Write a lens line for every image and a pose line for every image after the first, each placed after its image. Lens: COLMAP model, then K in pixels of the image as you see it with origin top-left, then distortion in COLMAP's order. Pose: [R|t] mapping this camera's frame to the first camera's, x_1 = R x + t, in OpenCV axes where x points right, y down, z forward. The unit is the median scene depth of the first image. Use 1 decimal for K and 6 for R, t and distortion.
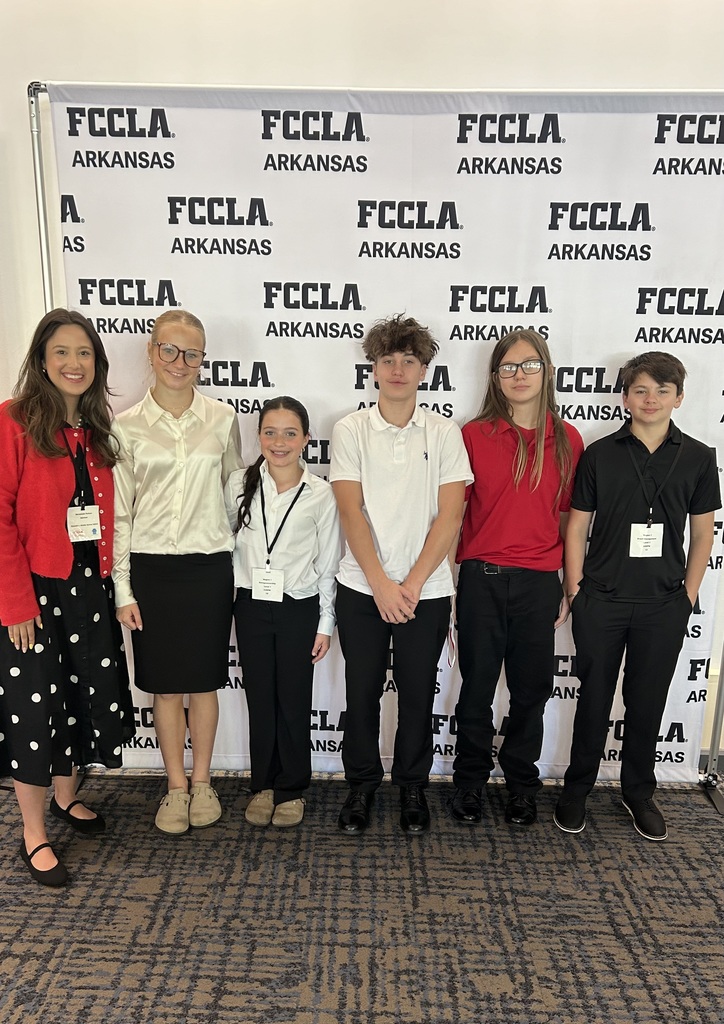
lens RADIAL K [[798.6, 0, 359.6], [0, 798.6, 578.3], [0, 0, 1]] dist [-0.017040, 0.013330]
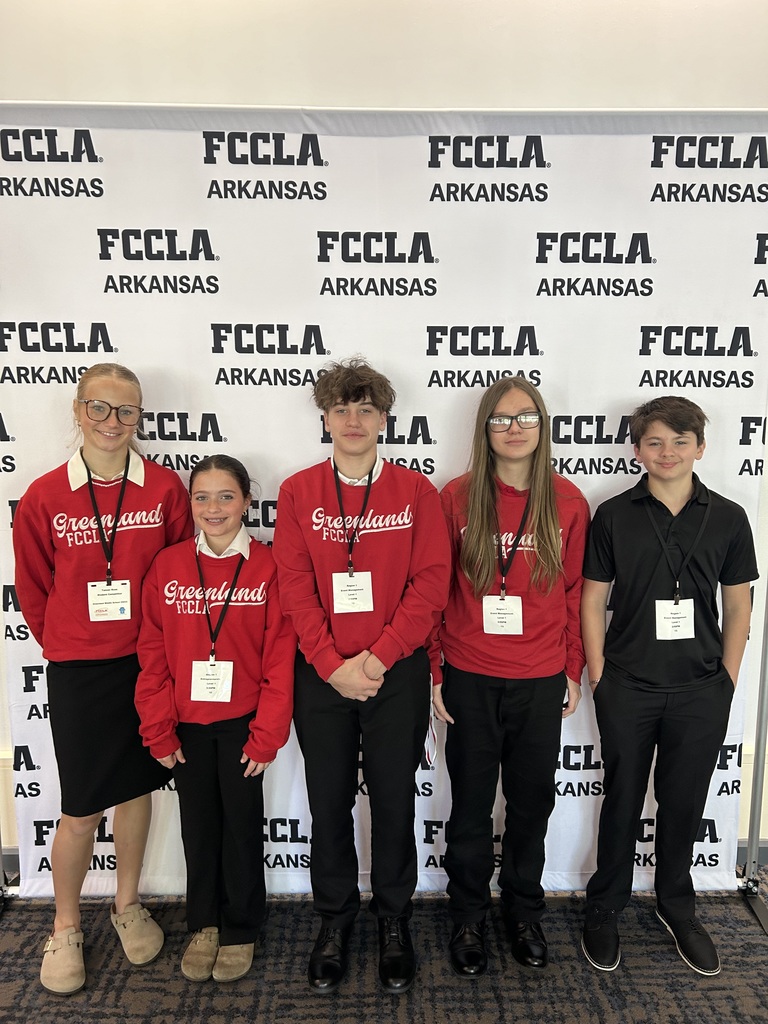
lens RADIAL K [[774.5, 0, 381.7], [0, 774.5, 512.4], [0, 0, 1]] dist [-0.011429, -0.029422]
pose [[0.999219, -0.015967, 0.036134, 0.031782], [0.020933, 0.989712, -0.141532, -0.047903], [-0.033502, 0.142178, 0.989274, 0.198128]]
